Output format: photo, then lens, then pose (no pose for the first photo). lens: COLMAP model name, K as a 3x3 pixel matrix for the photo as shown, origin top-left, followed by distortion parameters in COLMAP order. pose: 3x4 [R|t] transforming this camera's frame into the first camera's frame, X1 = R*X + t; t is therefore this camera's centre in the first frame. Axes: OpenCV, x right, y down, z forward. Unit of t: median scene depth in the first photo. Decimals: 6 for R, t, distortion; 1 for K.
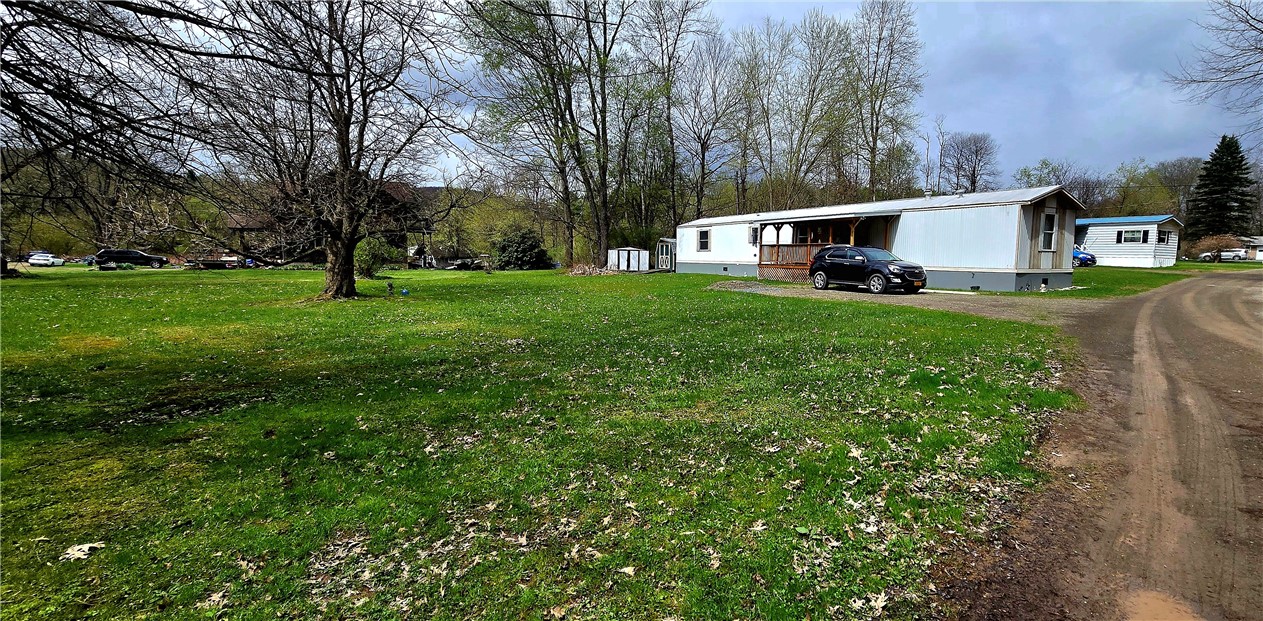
lens RADIAL K [[543.2, 0, 678.9], [0, 543.2, 313.7], [0, 0, 1]] dist [0.001387, 0.000359]
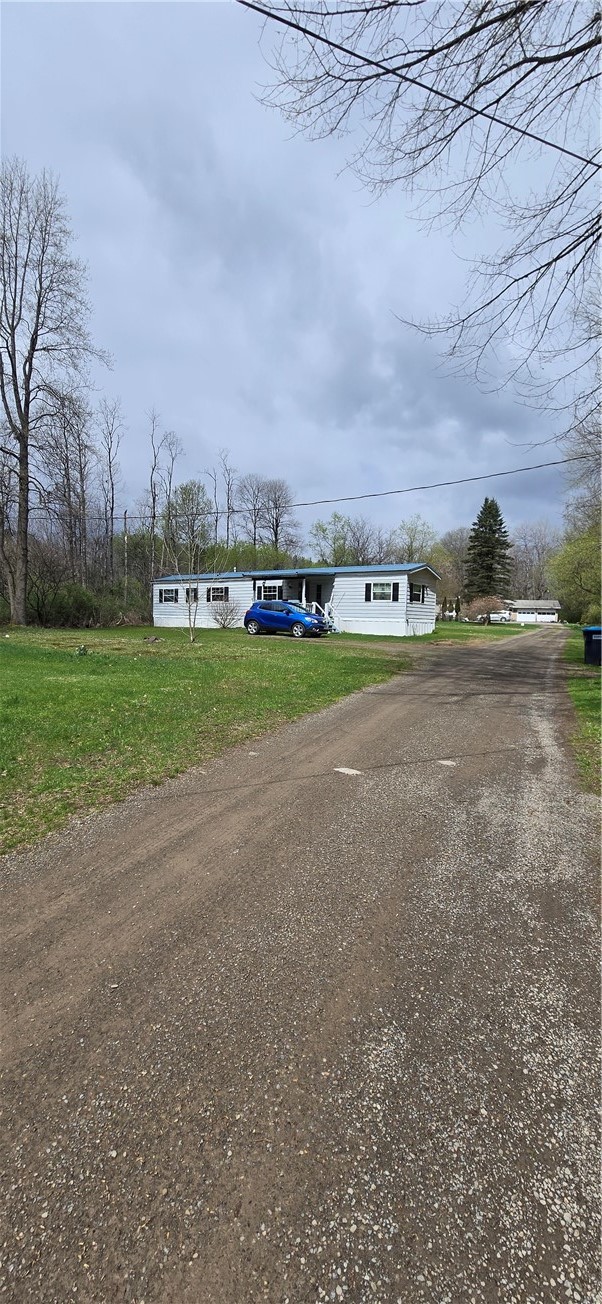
lens RADIAL K [[526.1, 0, 299.0], [0, 526.1, 650.9], [0, 0, 1]] dist [-0.005895, -0.000204]
pose [[0.914151, -0.022183, 0.404768, 0.906408], [0.037072, 0.998892, -0.028982, -0.098741], [-0.403676, 0.041500, 0.913960, 0.839564]]
